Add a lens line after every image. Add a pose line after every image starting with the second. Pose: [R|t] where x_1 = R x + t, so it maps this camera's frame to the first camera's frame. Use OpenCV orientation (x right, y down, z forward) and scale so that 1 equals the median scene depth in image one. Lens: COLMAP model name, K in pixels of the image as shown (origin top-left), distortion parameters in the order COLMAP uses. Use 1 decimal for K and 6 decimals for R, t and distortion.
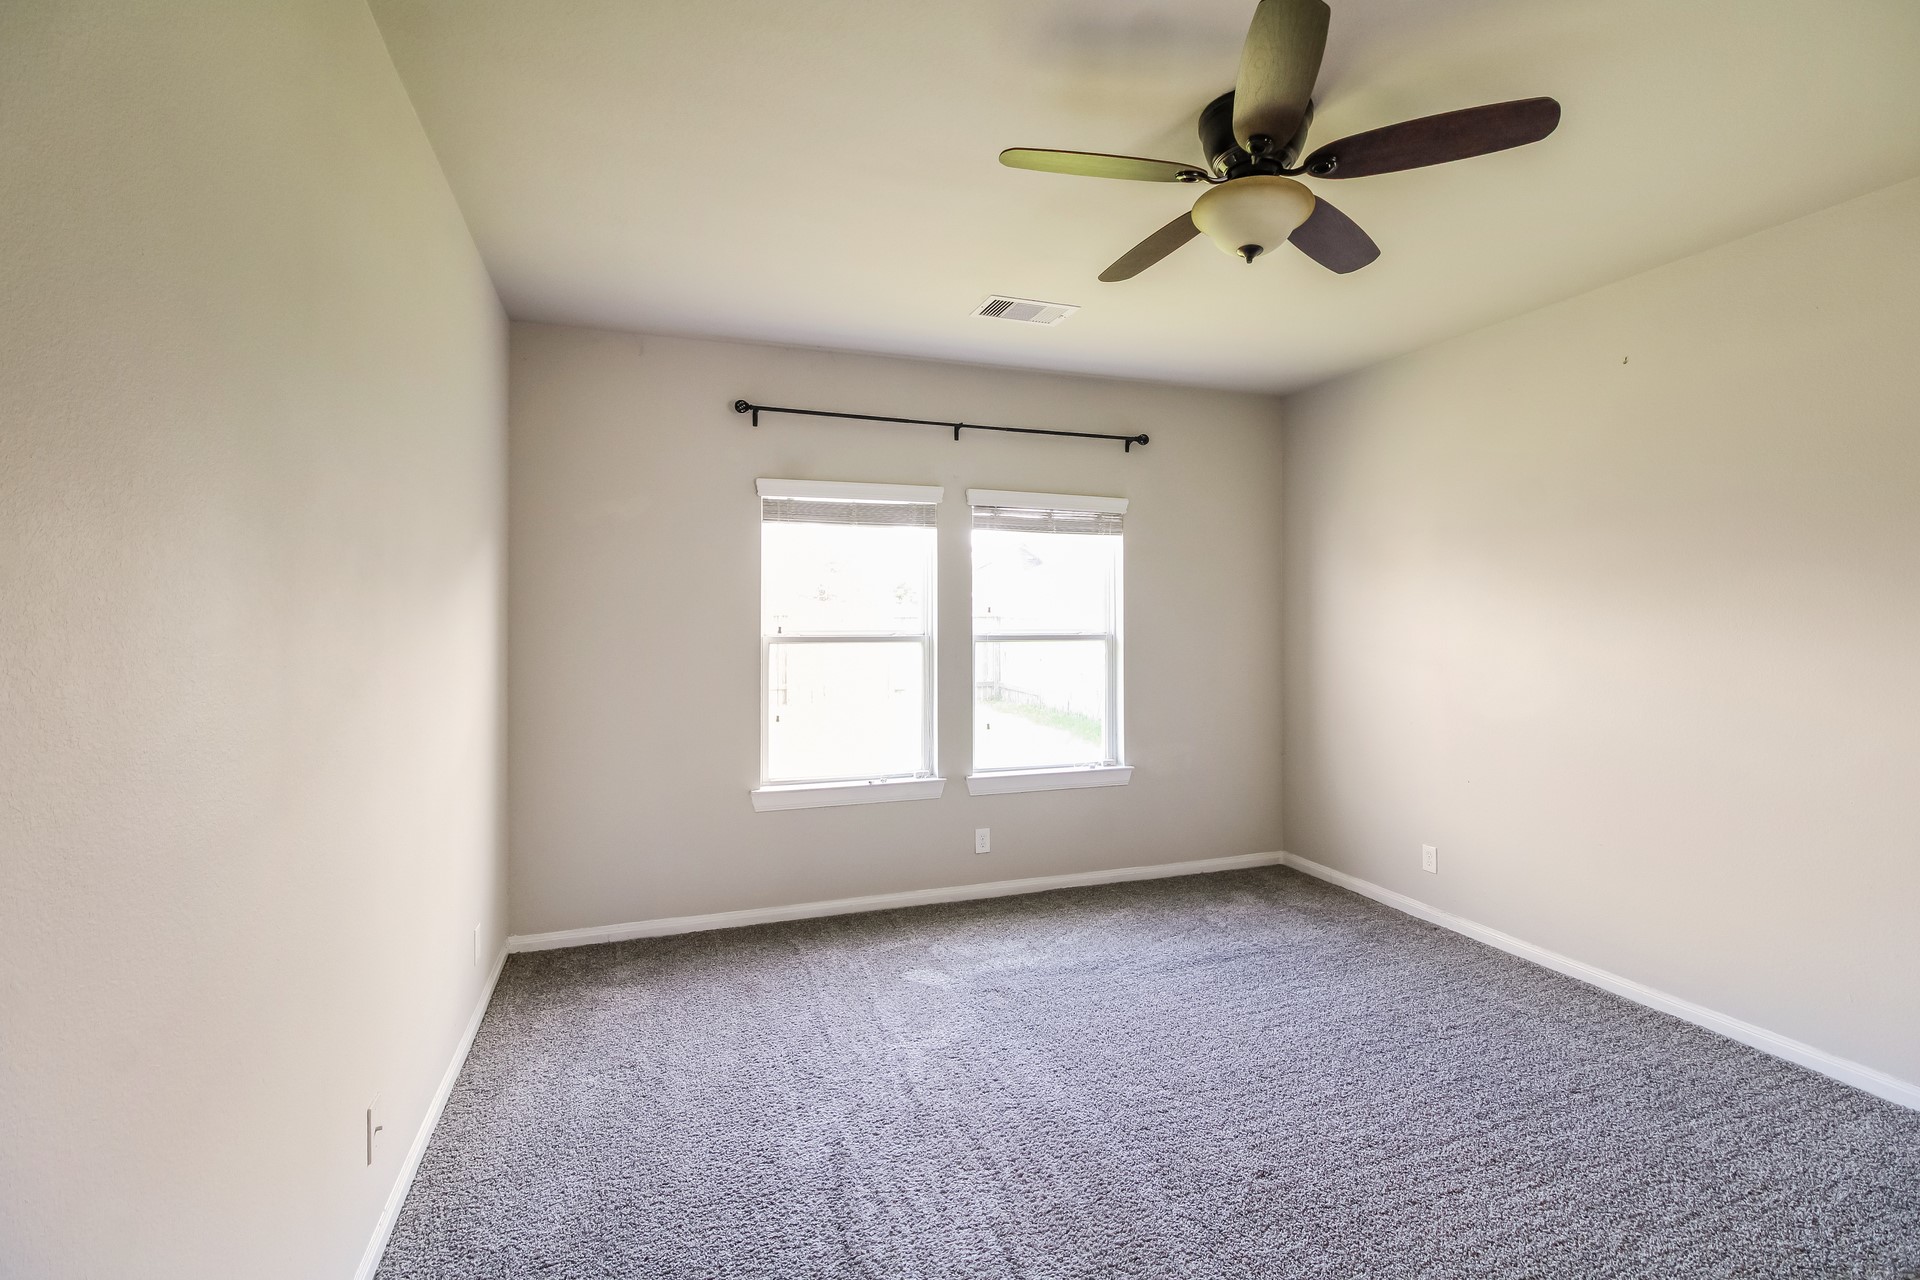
lens RADIAL K [[920.4, 0, 967.3], [0, 920.4, 632.9], [0, 0, 1]] dist [0.003886, -0.008926]
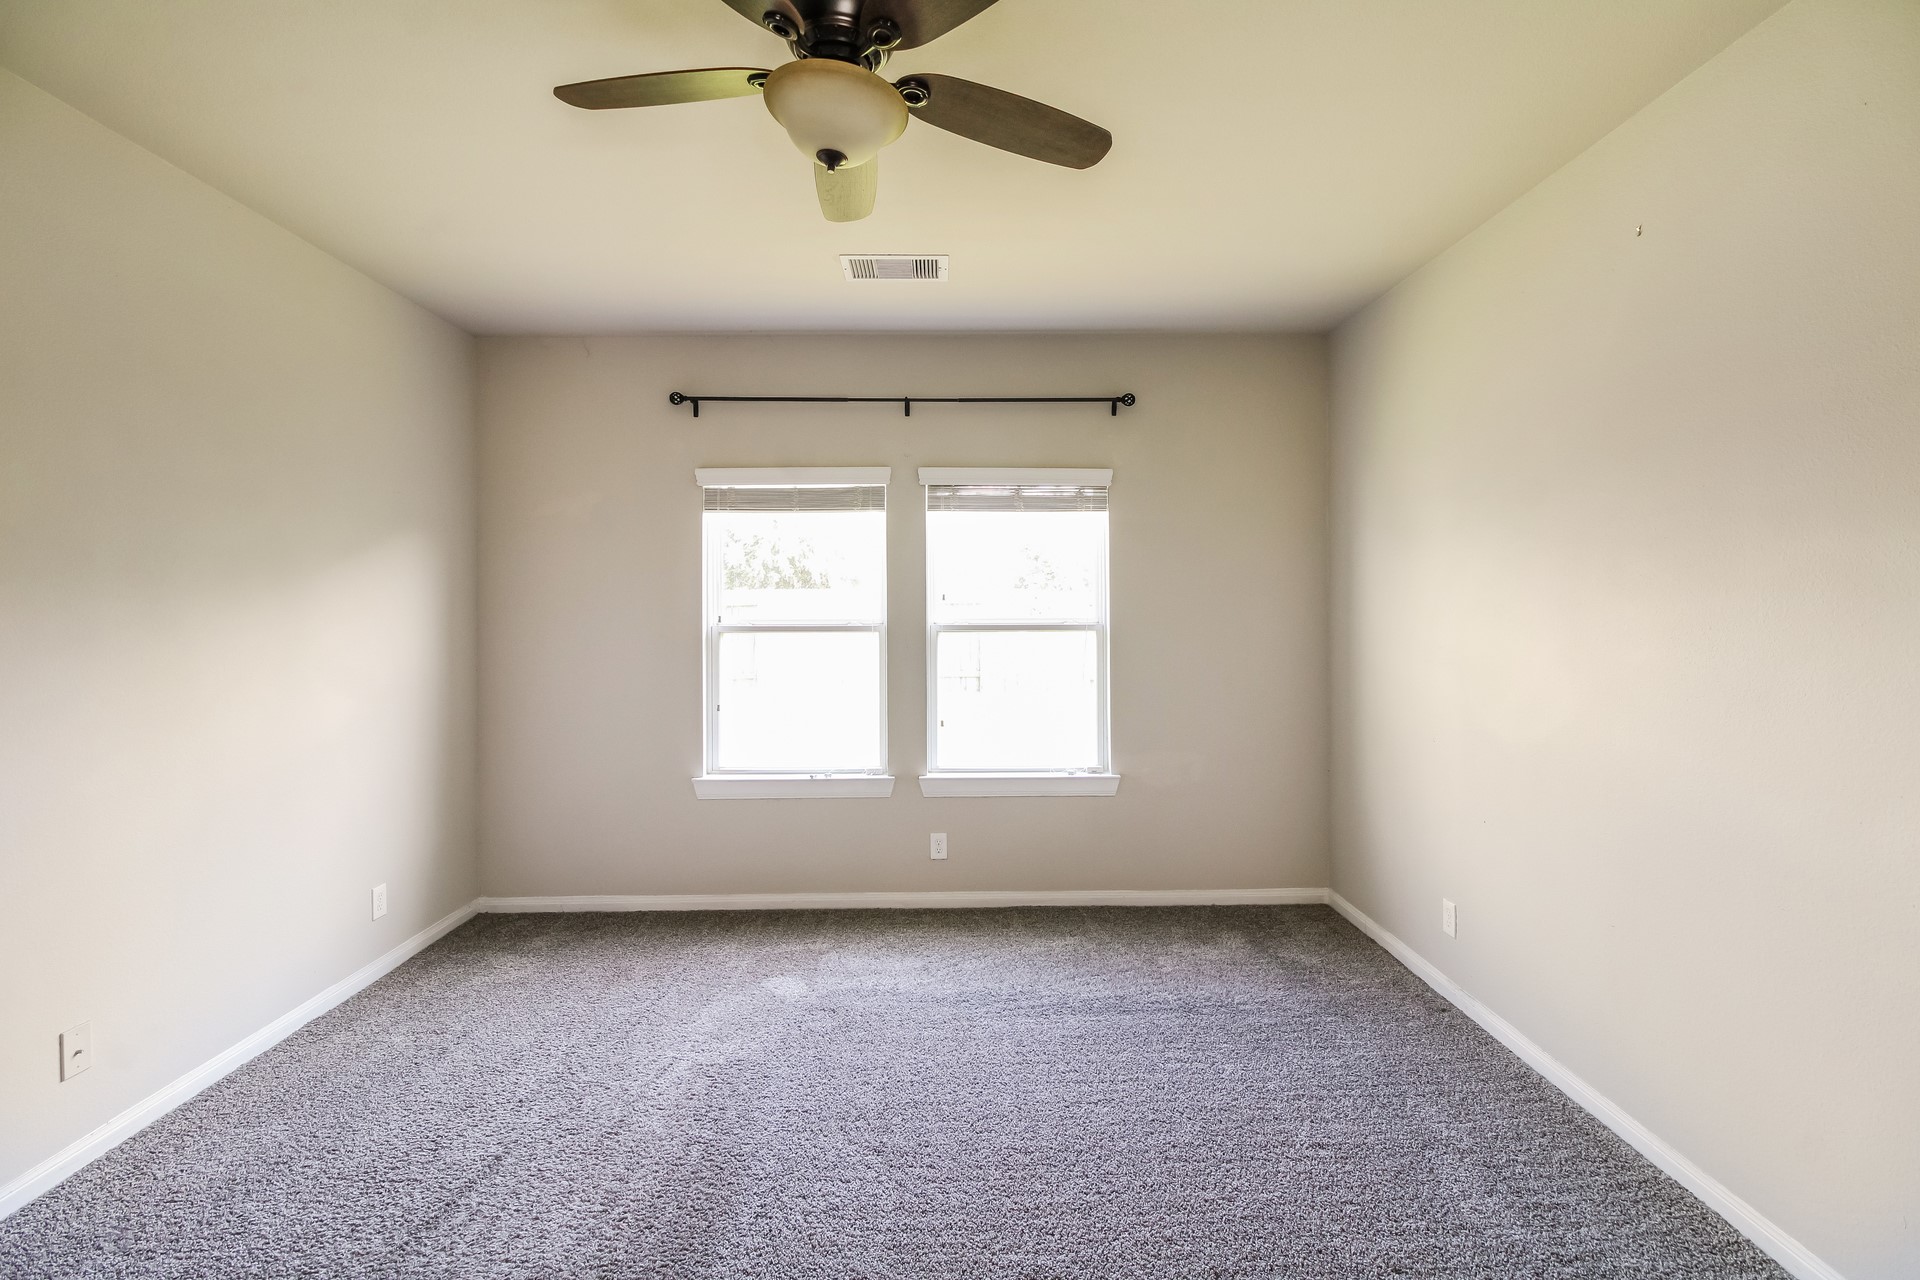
lens RADIAL K [[917.7, 0, 984.0], [0, 917.7, 629.1], [0, 0, 1]] dist [-0.001412, -0.012083]
pose [[0.942239, 0.003881, -0.334918, 0.377995], [-0.000663, 0.999953, 0.009721, -0.002367], [0.334940, -0.008938, 0.942197, 0.148051]]
